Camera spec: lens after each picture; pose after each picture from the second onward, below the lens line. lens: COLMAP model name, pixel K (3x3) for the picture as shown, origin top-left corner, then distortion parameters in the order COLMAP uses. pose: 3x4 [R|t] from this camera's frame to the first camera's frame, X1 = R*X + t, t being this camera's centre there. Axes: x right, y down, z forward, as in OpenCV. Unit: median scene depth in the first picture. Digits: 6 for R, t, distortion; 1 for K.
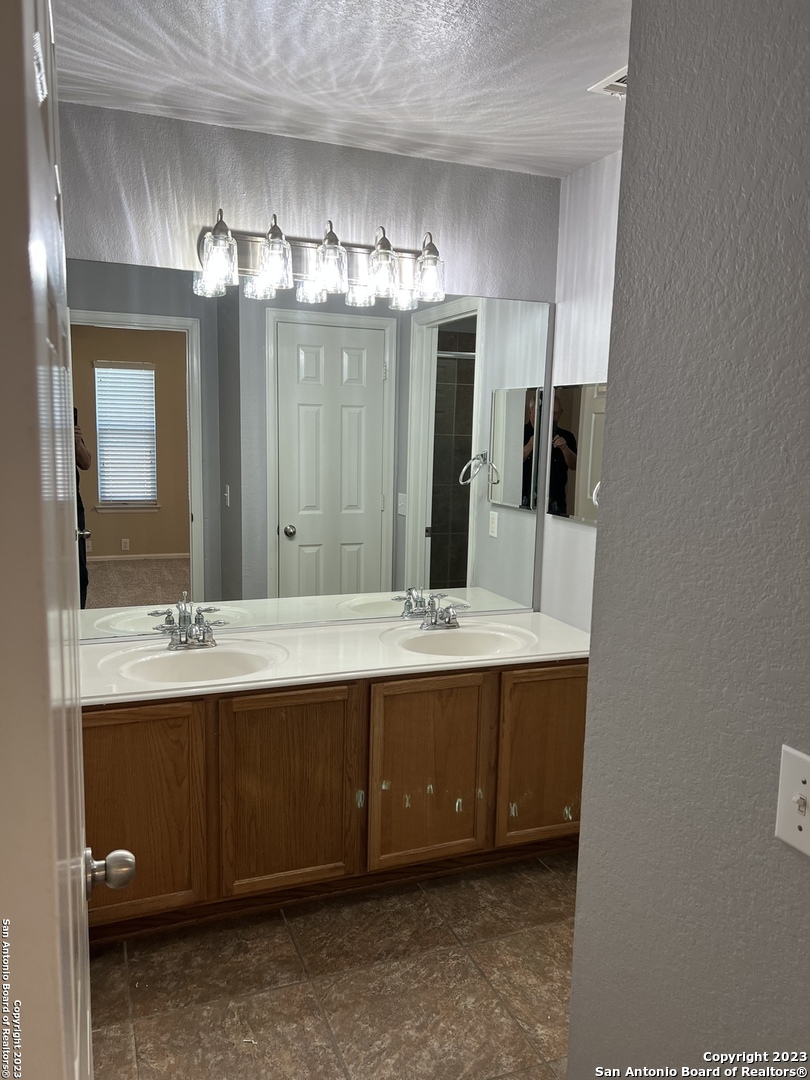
lens RADIAL K [[811.5, 0, 402.0], [0, 811.5, 539.9], [0, 0, 1]] dist [0.035638, -0.017180]
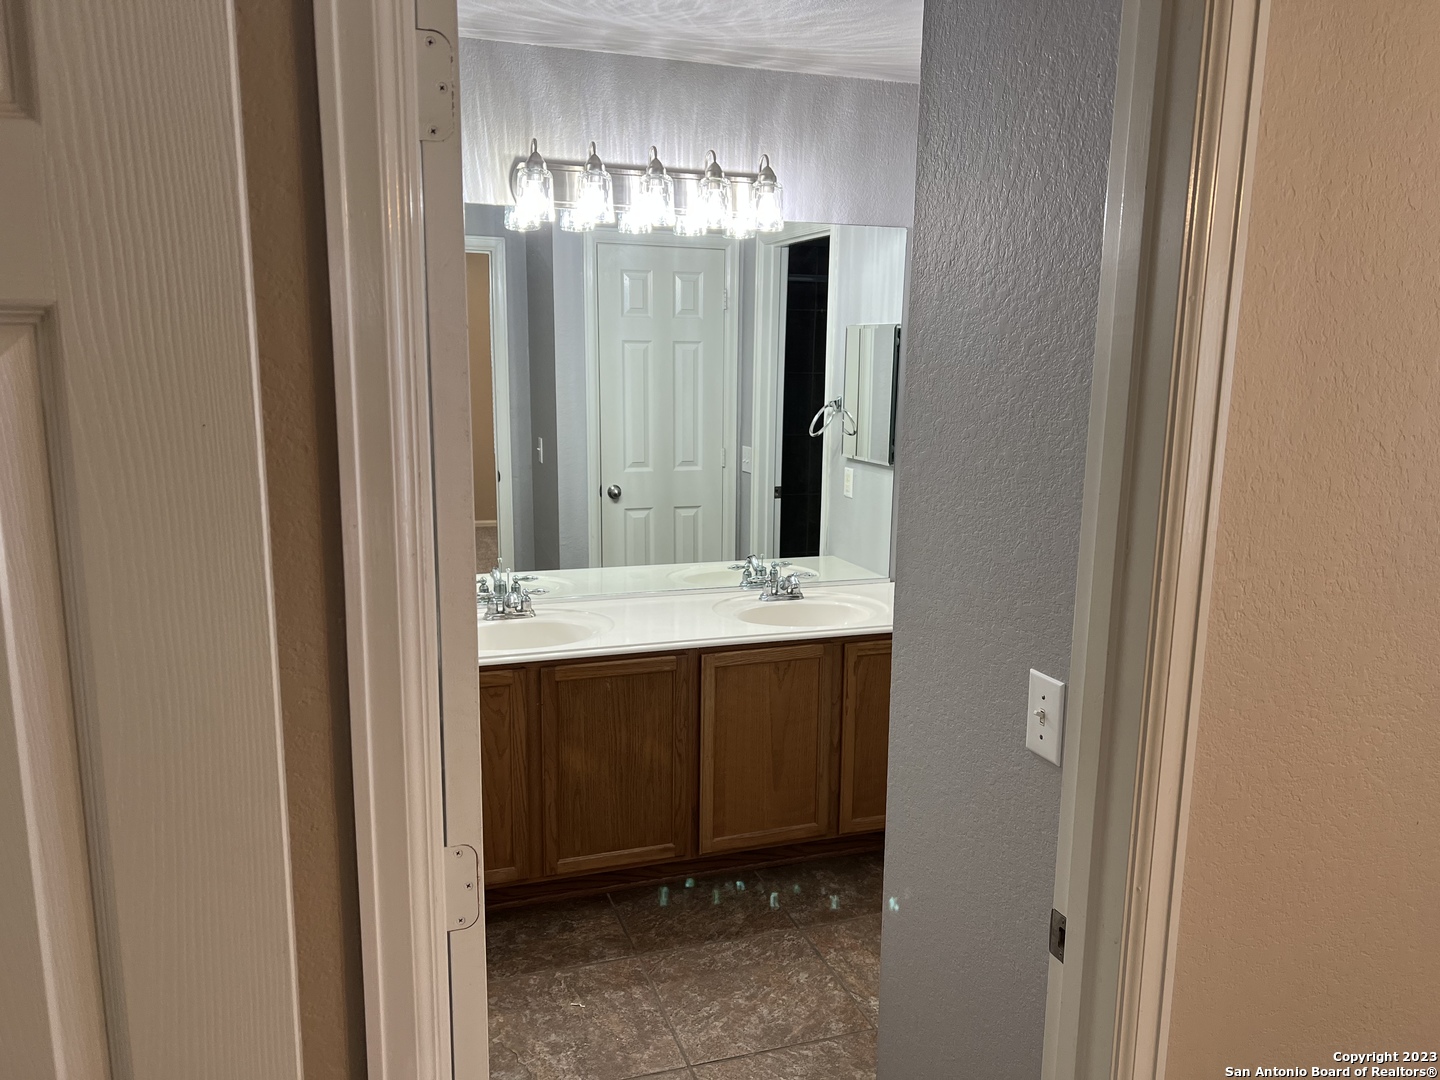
lens RADIAL K [[1085.5, 0, 720.1], [0, 1085.5, 546.6], [0, 0, 1]] dist [0.068833, -0.078725]
pose [[0.999104, -0.003456, -0.042186, 0.035094], [0.005086, 0.999242, 0.038591, 0.005227], [0.042021, -0.038771, 0.998364, -0.230610]]
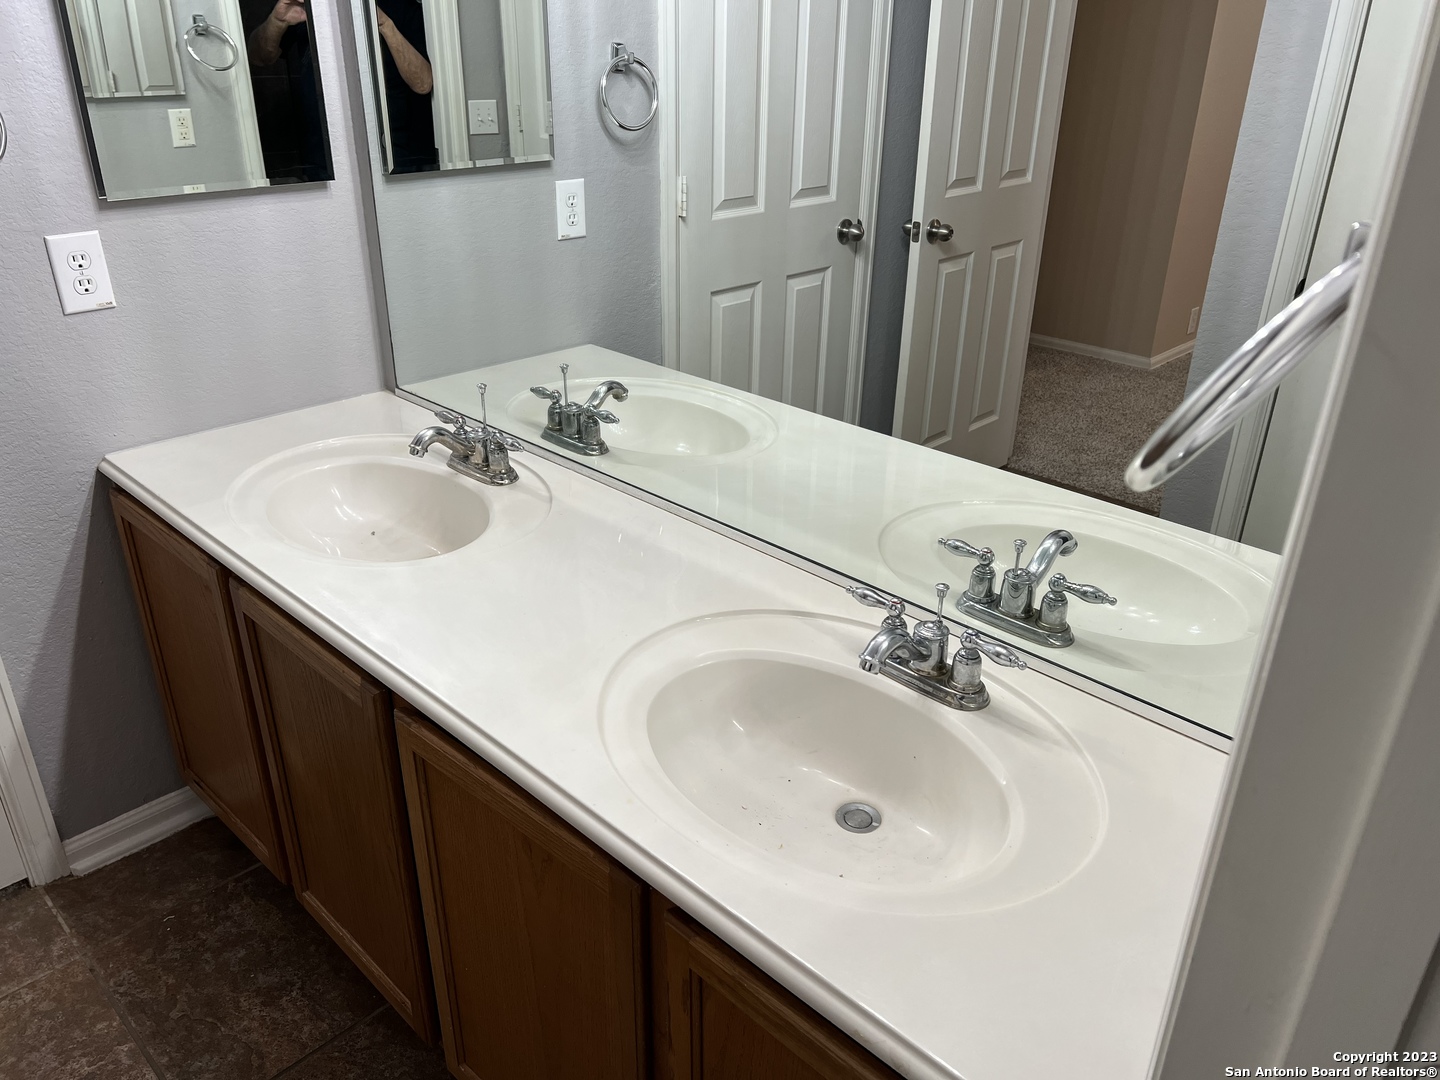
lens RADIAL K [[1085.5, 0, 717.4], [0, 1085.5, 542.1], [0, 0, 1]] dist [0.068833, -0.078725]
pose [[0.407821, 0.382224, -0.829209, 0.407665], [-0.124989, 0.922984, 0.363977, -0.099636], [0.904467, -0.044795, 0.424186, 0.885064]]
